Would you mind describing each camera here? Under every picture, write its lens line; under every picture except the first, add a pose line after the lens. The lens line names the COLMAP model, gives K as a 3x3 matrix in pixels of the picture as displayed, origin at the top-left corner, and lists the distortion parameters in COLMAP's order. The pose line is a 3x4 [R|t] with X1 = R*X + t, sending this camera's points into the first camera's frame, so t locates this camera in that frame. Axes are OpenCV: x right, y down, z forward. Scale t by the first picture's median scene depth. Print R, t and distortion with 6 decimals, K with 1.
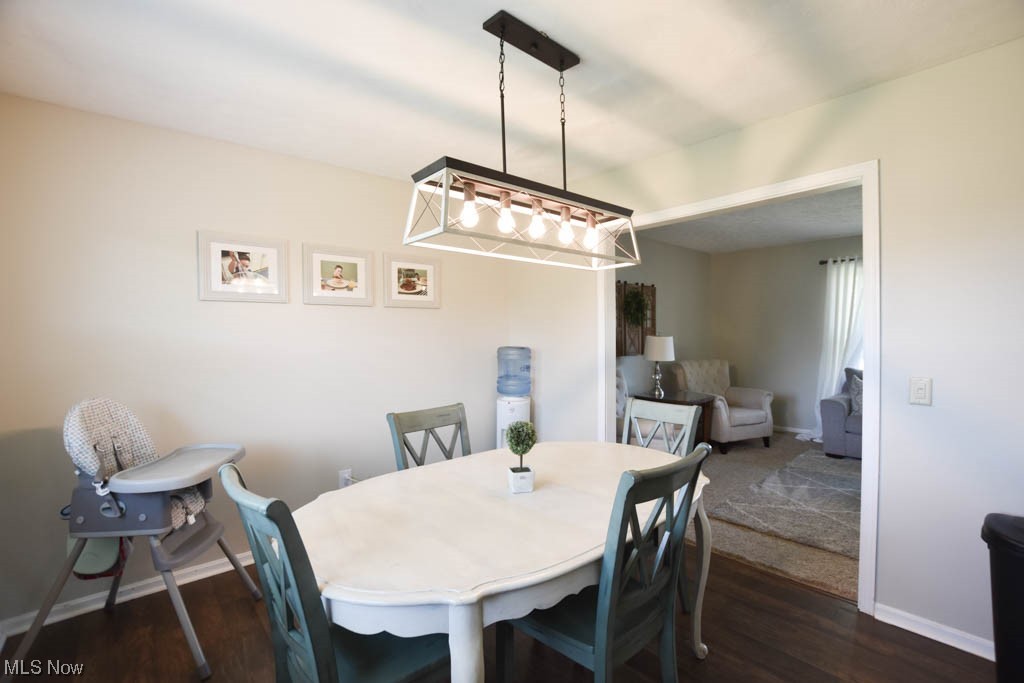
lens RADIAL K [[458.9, 0, 512.0], [0, 458.9, 340.1], [0, 0, 1]] dist [-0.034220, 0.004465]
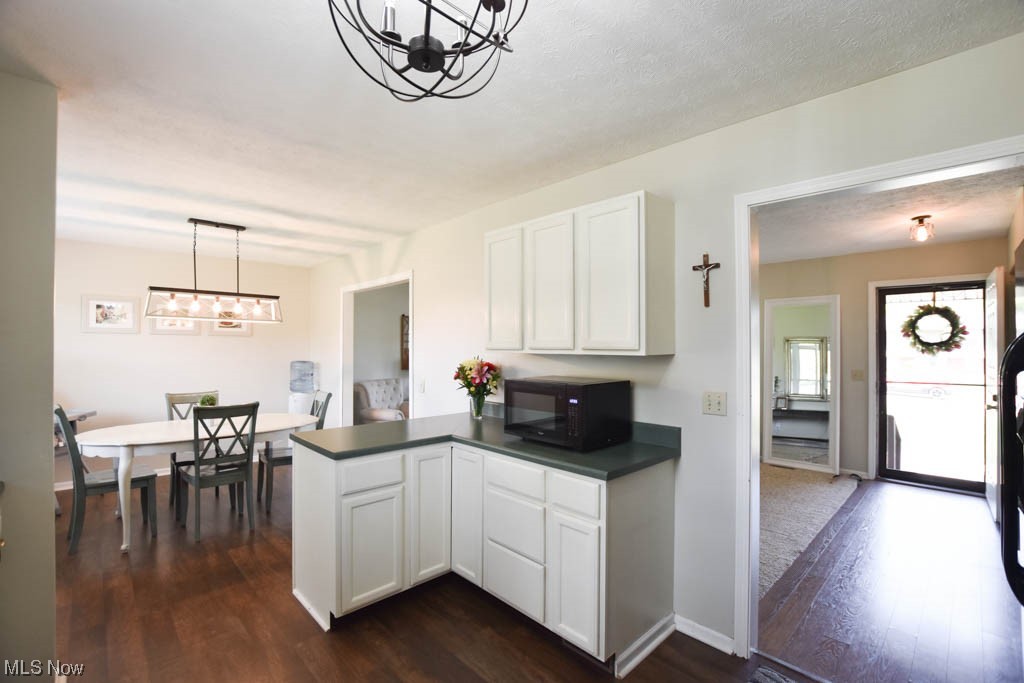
lens RADIAL K [[458.9, 0, 515.5], [0, 458.9, 346.0], [0, 0, 1]] dist [-0.034220, 0.004465]
pose [[0.998845, 0.011053, 0.046753, 0.915066], [-0.010149, 0.999758, -0.019526, -0.018877], [-0.046958, 0.019029, 0.998716, -0.818101]]
